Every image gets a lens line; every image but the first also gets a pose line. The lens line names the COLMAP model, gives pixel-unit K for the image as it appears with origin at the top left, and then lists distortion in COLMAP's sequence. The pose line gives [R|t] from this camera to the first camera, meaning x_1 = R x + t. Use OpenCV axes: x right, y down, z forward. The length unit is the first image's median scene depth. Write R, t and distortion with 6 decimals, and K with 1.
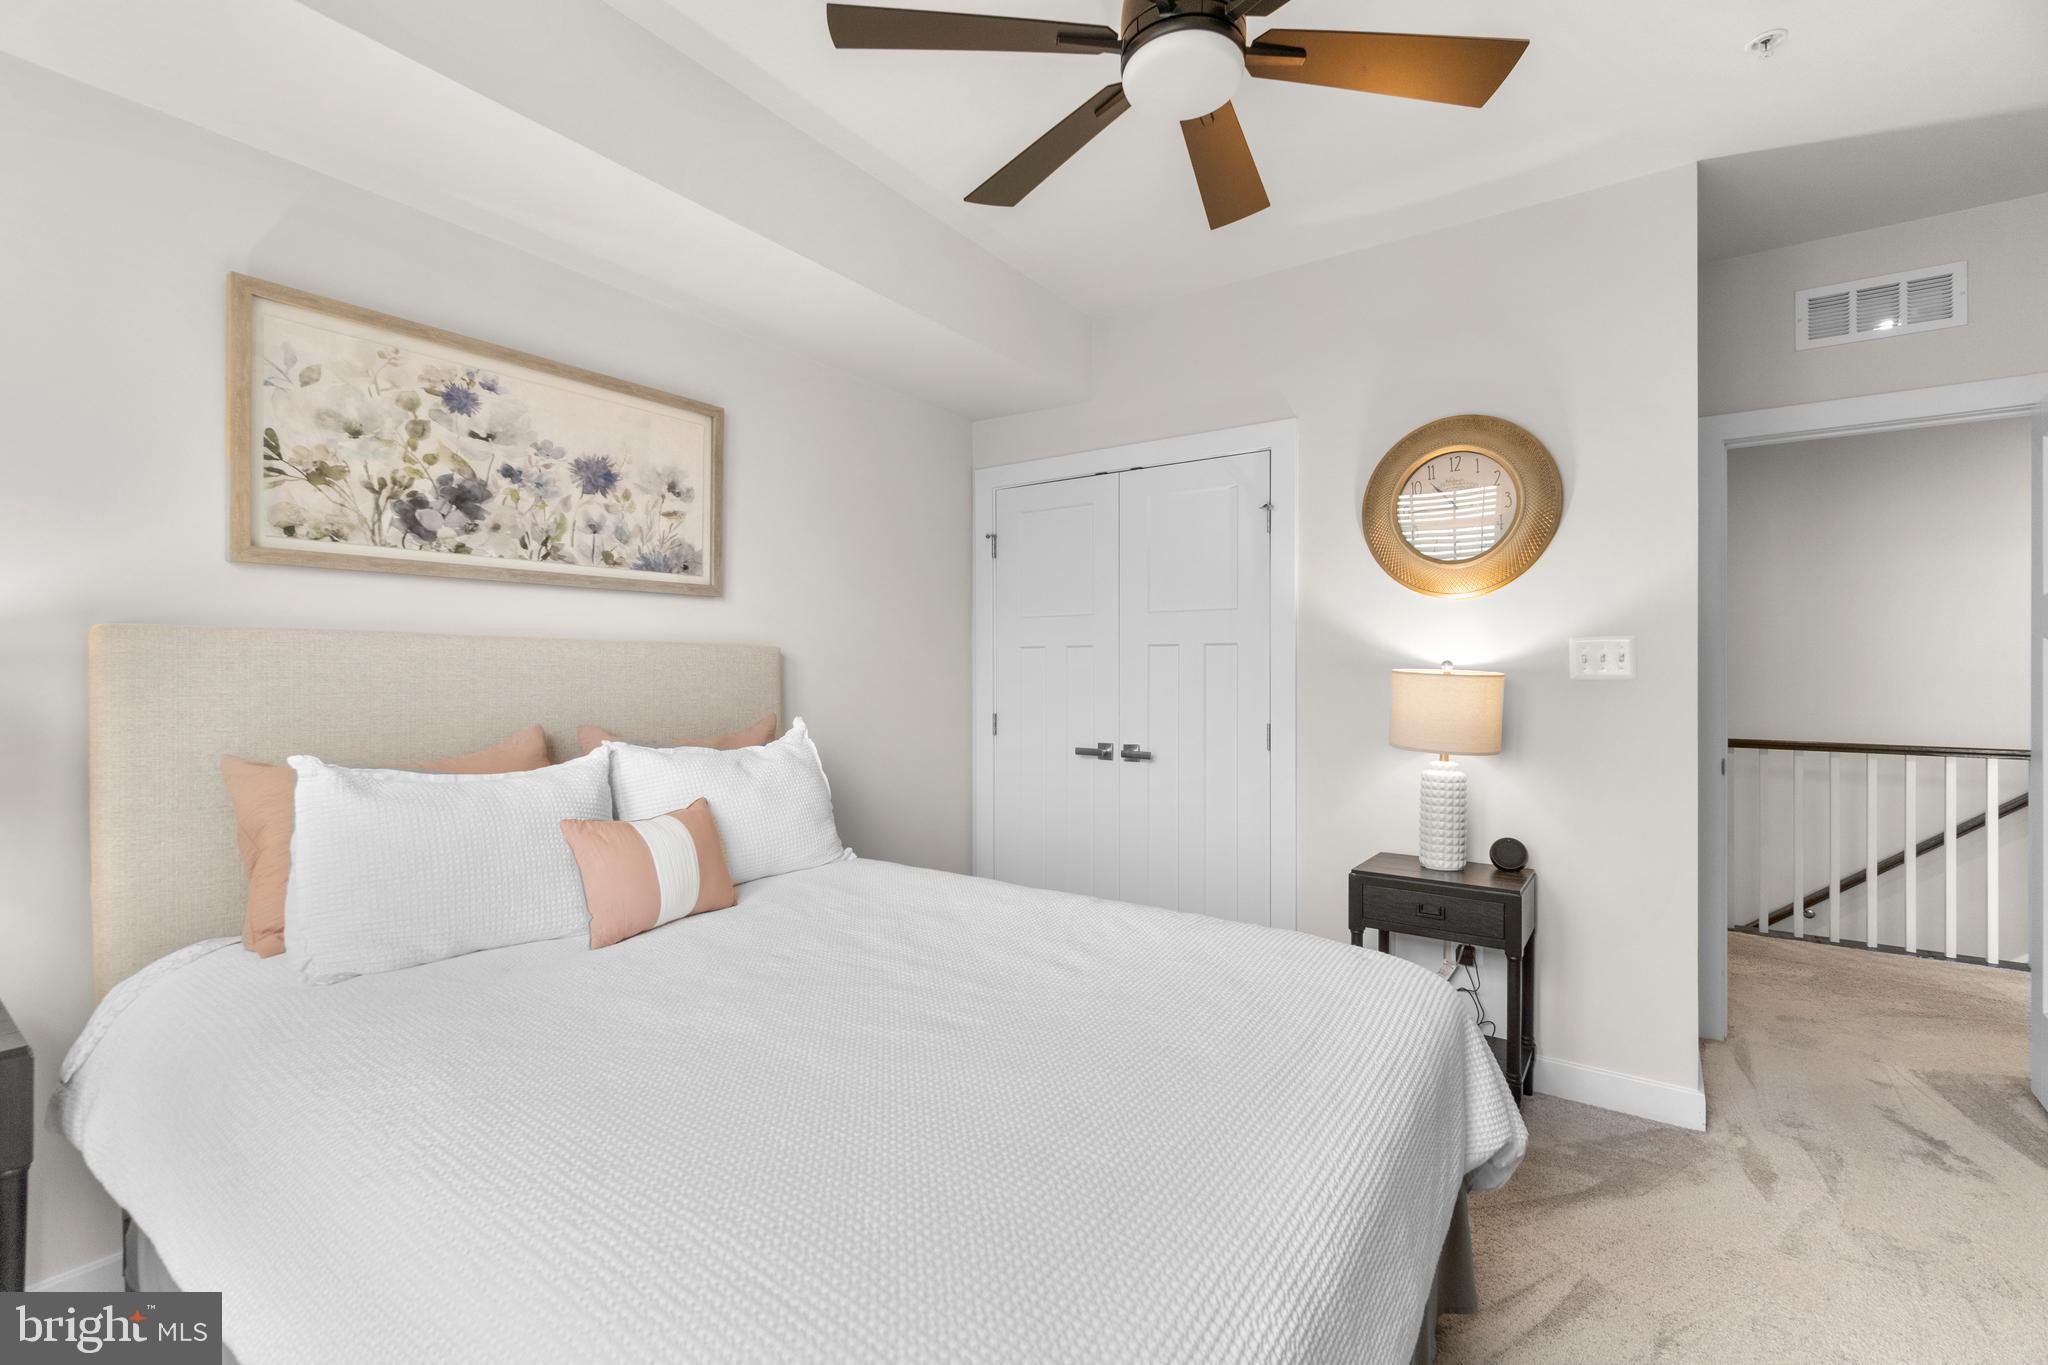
lens RADIAL K [[885.1, 0, 1031.2], [0, 885.1, 663.9], [0, 0, 1]] dist [-0.002590, 0.000226]
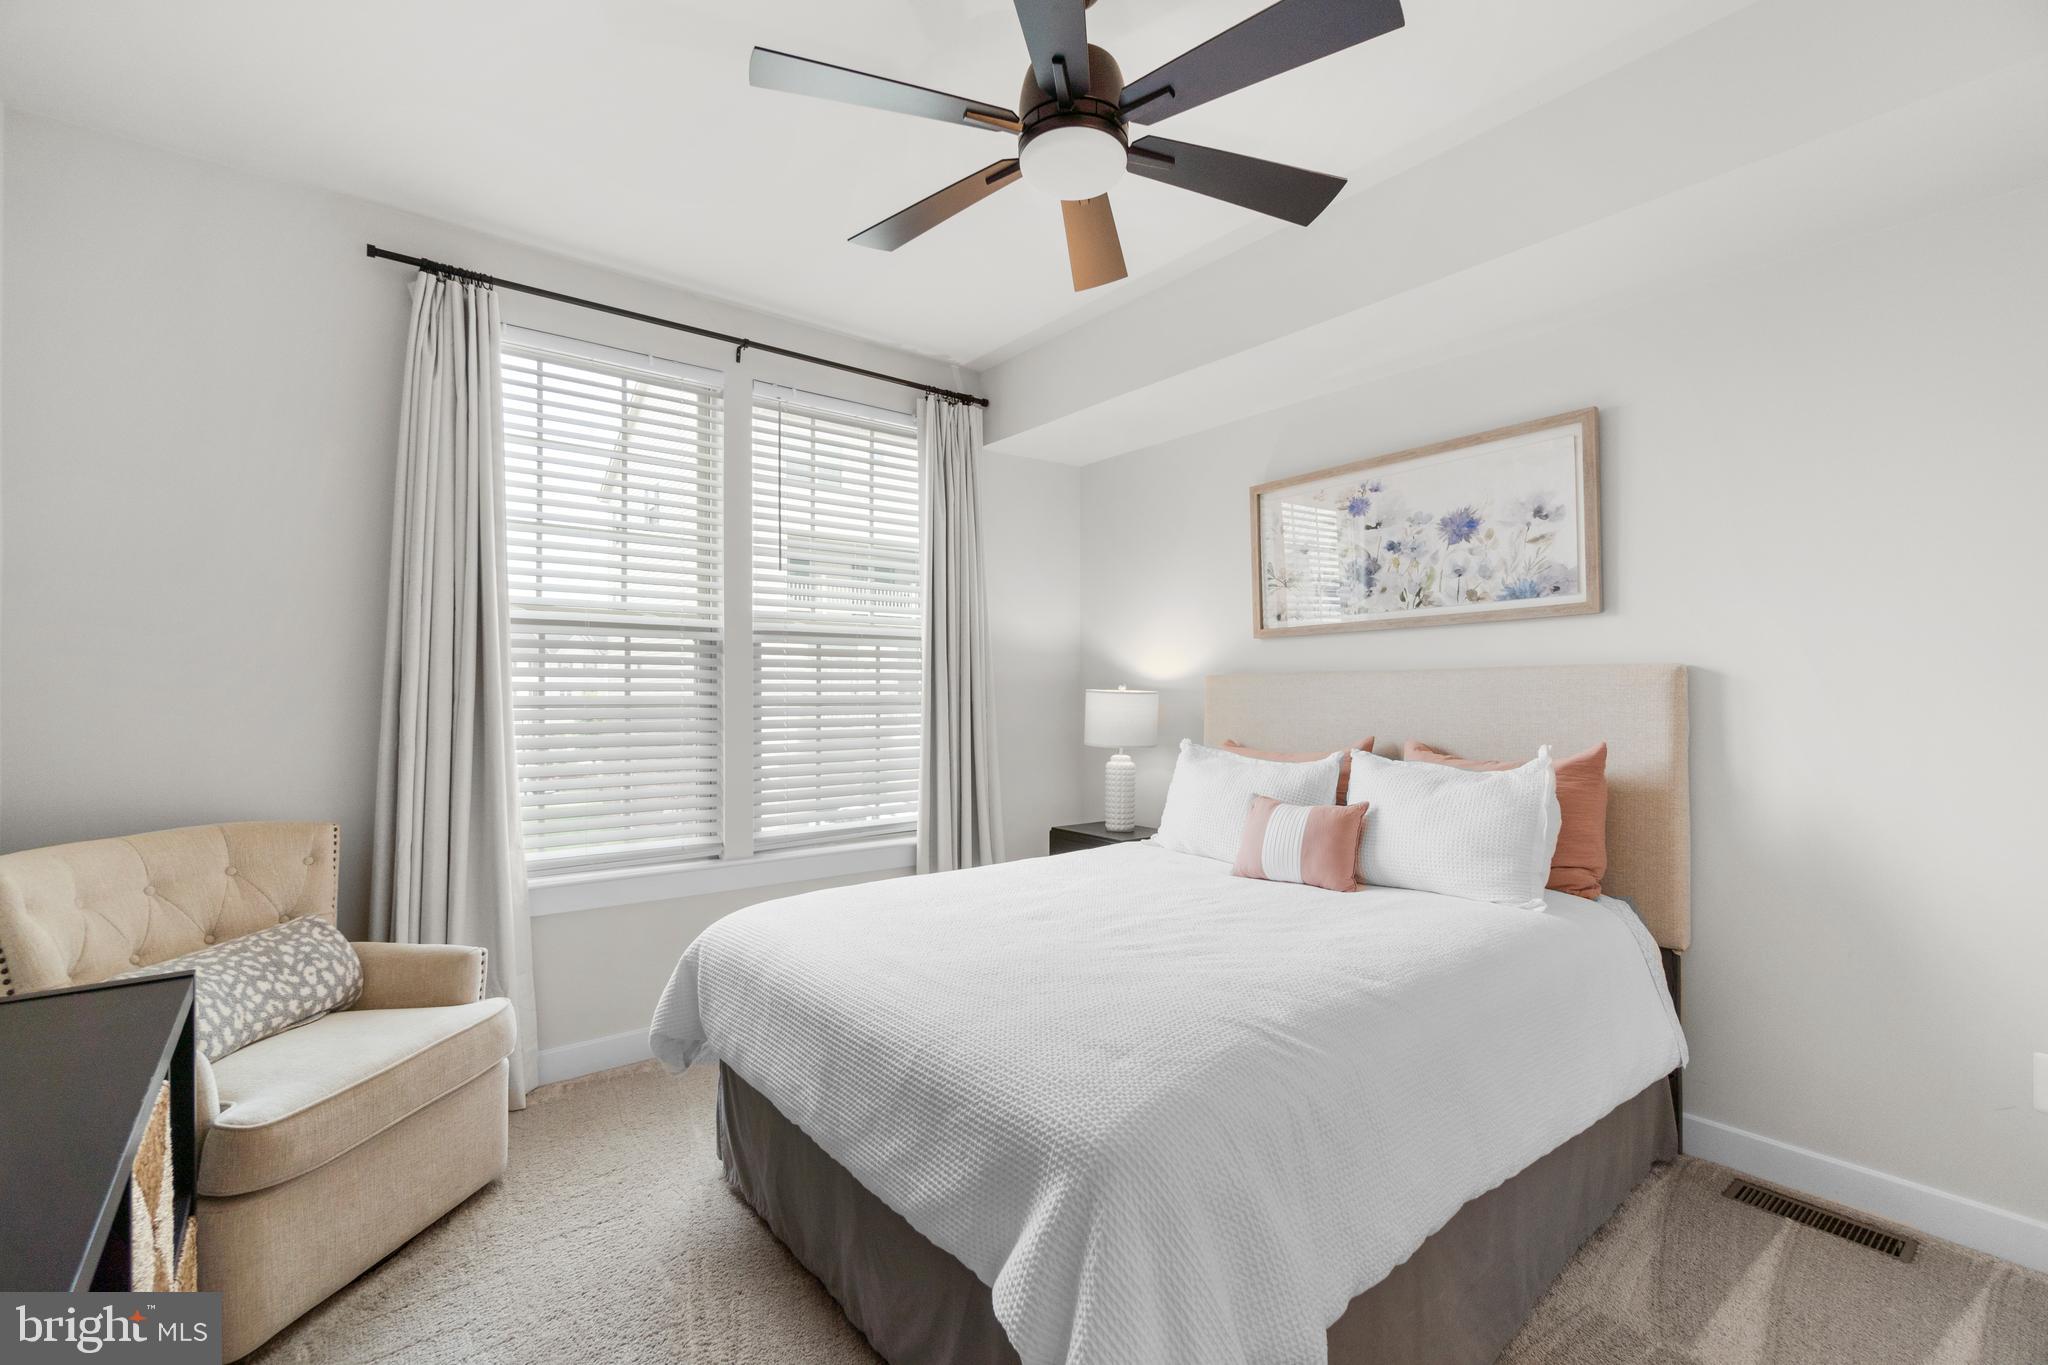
lens RADIAL K [[885.1, 0, 1026.7], [0, 885.1, 687.6], [0, 0, 1]] dist [-0.002590, 0.000226]
pose [[-0.276243, -0.018348, -0.960913, 0.746655], [0.006269, 0.999762, -0.020892, 0.017576], [0.961067, -0.011795, -0.276063, 0.749987]]
